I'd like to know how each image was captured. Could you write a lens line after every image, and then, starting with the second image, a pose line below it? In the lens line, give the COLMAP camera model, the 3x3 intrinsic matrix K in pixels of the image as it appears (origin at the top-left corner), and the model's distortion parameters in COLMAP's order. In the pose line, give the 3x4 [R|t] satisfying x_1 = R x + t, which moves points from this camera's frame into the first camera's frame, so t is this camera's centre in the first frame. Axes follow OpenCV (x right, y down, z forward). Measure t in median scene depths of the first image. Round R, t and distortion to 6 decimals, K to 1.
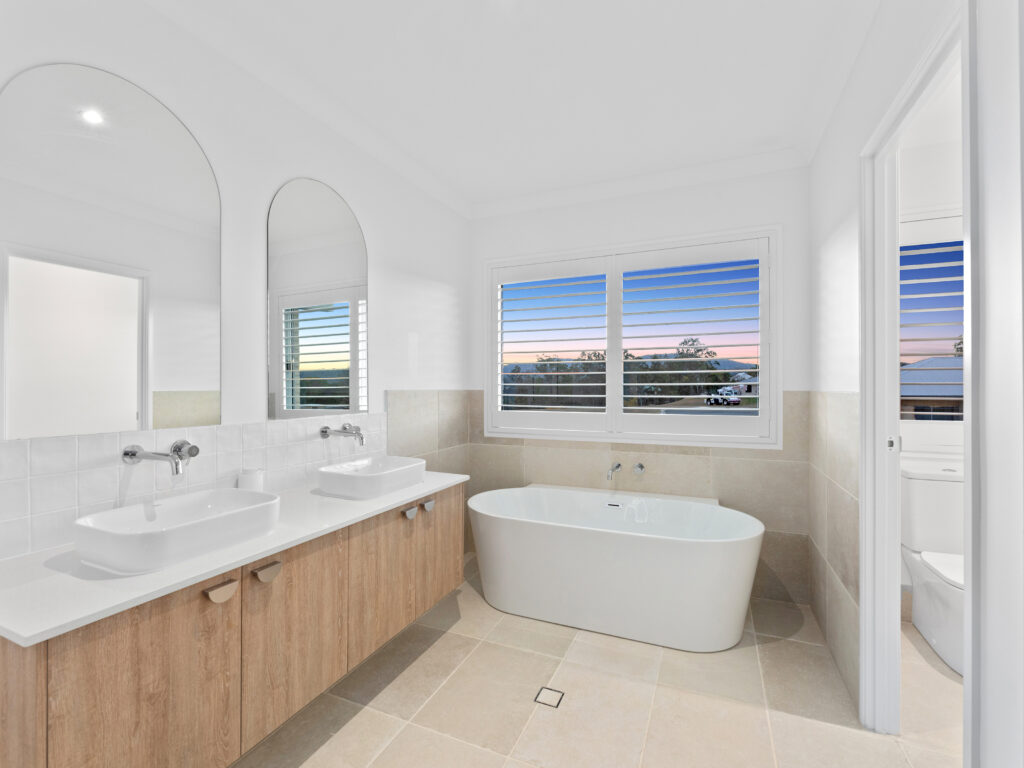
lens RADIAL K [[469.3, 0, 512.5], [0, 469.3, 381.5], [0, 0, 1]] dist [-0.003972, -0.000327]
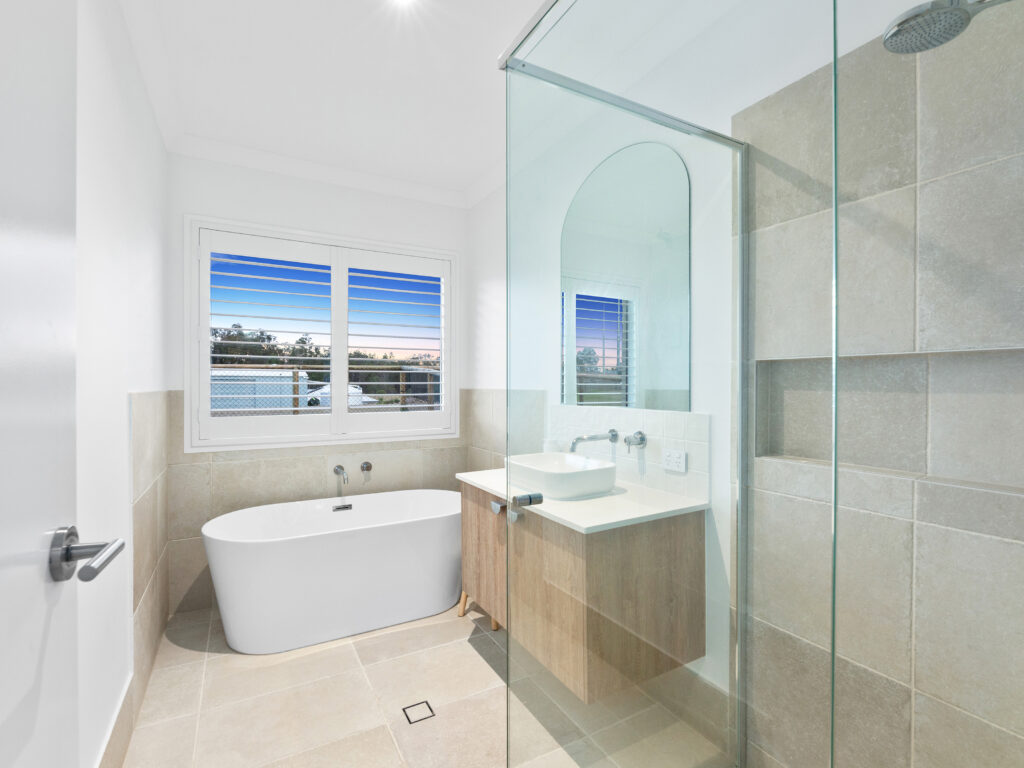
lens RADIAL K [[469.3, 0, 509.1], [0, 469.3, 389.0], [0, 0, 1]] dist [-0.003972, -0.000327]
pose [[0.619694, -0.004811, 0.784829, -0.317968], [-0.009127, 0.999869, 0.013336, 0.001784], [-0.784790, -0.015428, 0.619569, 0.138564]]
